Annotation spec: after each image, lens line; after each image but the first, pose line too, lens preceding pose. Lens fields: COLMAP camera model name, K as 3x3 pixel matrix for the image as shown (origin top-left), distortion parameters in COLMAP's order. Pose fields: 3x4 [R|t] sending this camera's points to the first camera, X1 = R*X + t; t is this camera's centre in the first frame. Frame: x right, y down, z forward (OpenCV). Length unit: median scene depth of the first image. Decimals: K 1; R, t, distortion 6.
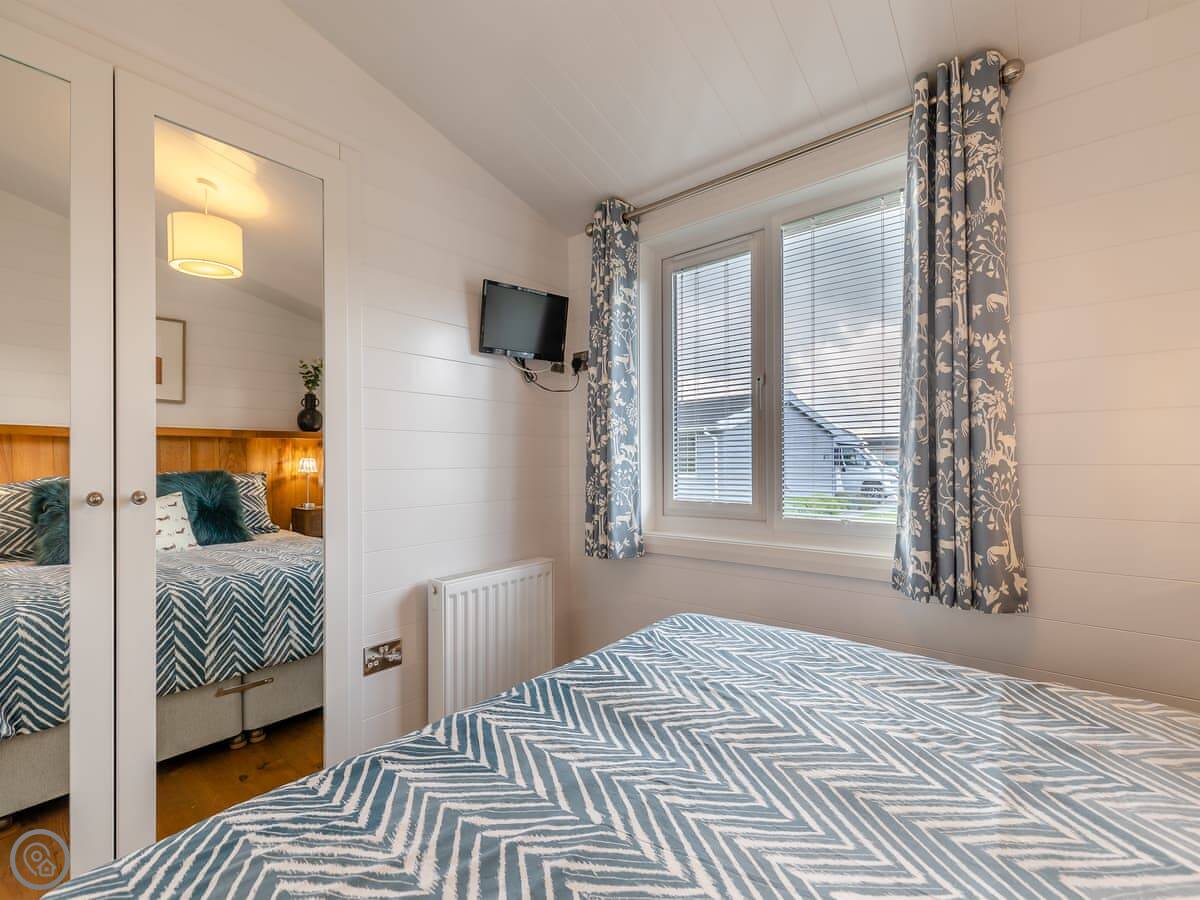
lens RADIAL K [[538.3, 0, 609.3], [0, 538.3, 458.4], [0, 0, 1]] dist [0.004083, 0.000222]
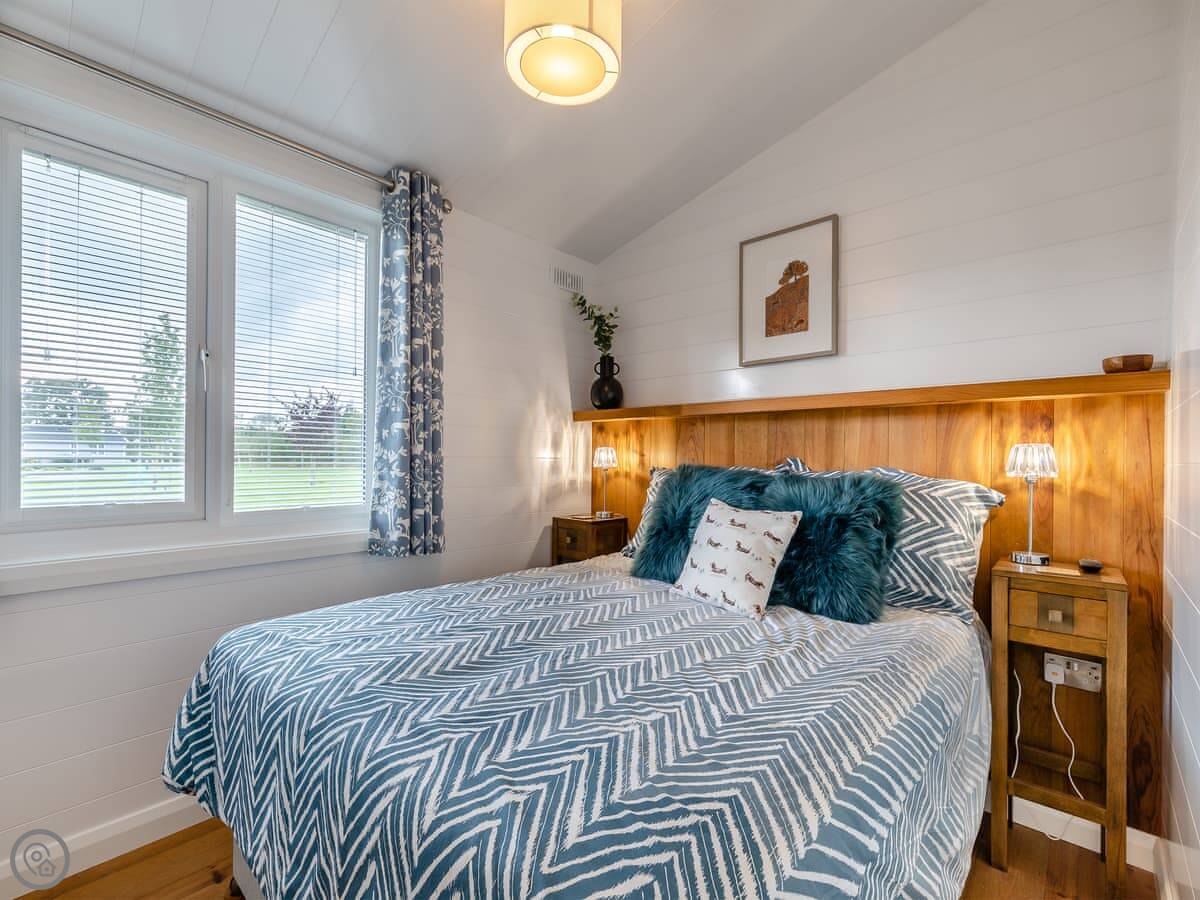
lens RADIAL K [[538.3, 0, 609.3], [0, 538.3, 458.4], [0, 0, 1]] dist [0.004083, 0.000222]
pose [[0.041655, 0.008184, 0.999099, -0.910434], [-0.014206, 0.999870, -0.007598, 0.025798], [-0.999031, -0.013877, 0.041766, 0.517156]]
